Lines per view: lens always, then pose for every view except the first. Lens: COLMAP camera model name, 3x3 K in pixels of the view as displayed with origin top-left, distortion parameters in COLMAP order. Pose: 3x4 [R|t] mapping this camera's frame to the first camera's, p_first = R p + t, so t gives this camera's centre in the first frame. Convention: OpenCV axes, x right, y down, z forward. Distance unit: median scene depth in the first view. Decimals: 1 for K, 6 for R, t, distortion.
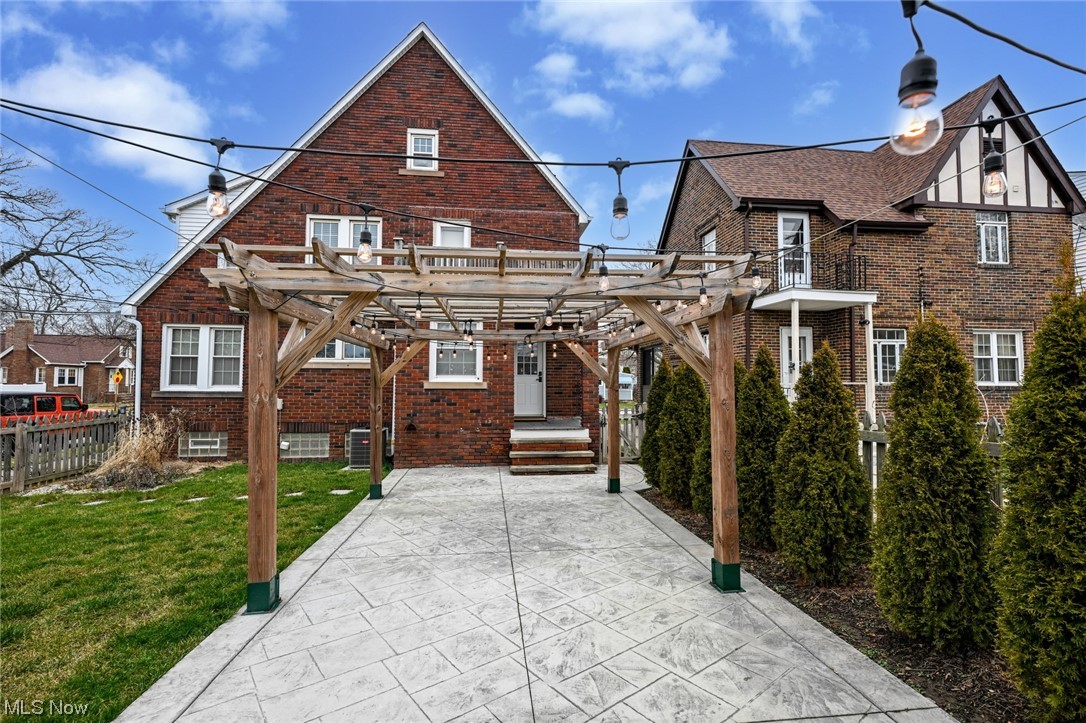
lens RADIAL K [[473.1, 0, 543.0], [0, 473.1, 361.5], [0, 0, 1]] dist [-0.002398, 0.000124]
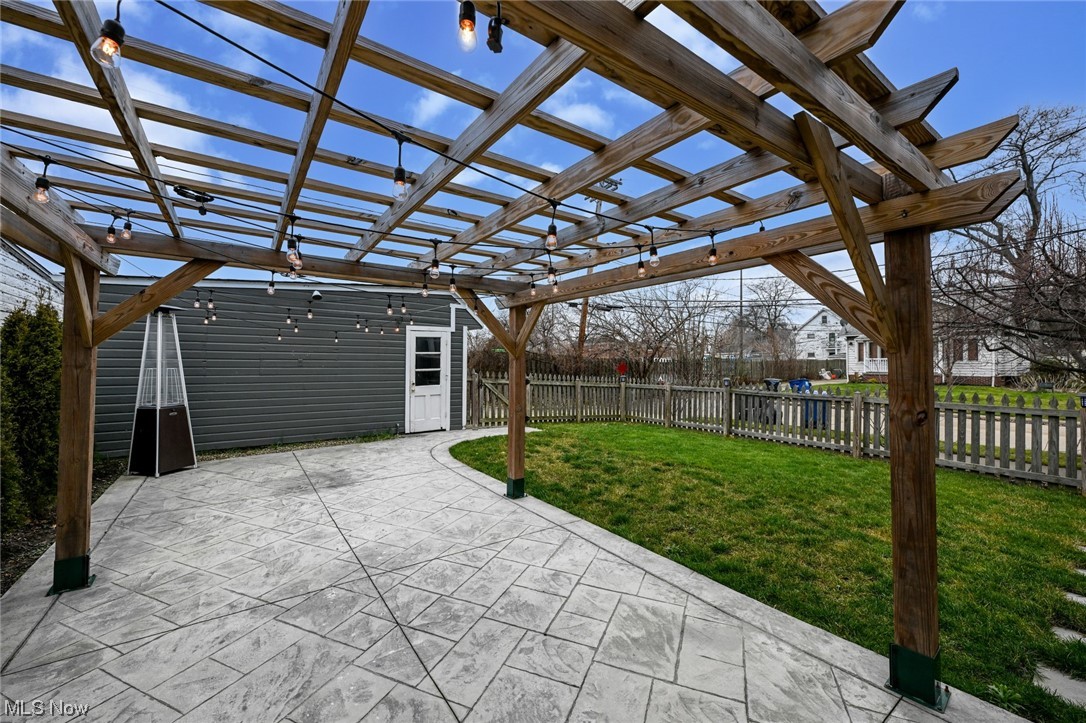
lens RADIAL K [[427.9, 0, 537.9], [0, 427.9, 361.0], [0, 0, 1]] dist [-0.000306, 0.000216]
pose [[-0.875645, -0.003598, -0.482941, 0.025266], [0.024183, 0.998391, -0.051286, 0.119128], [0.482349, -0.056588, -0.874150, 1.876363]]
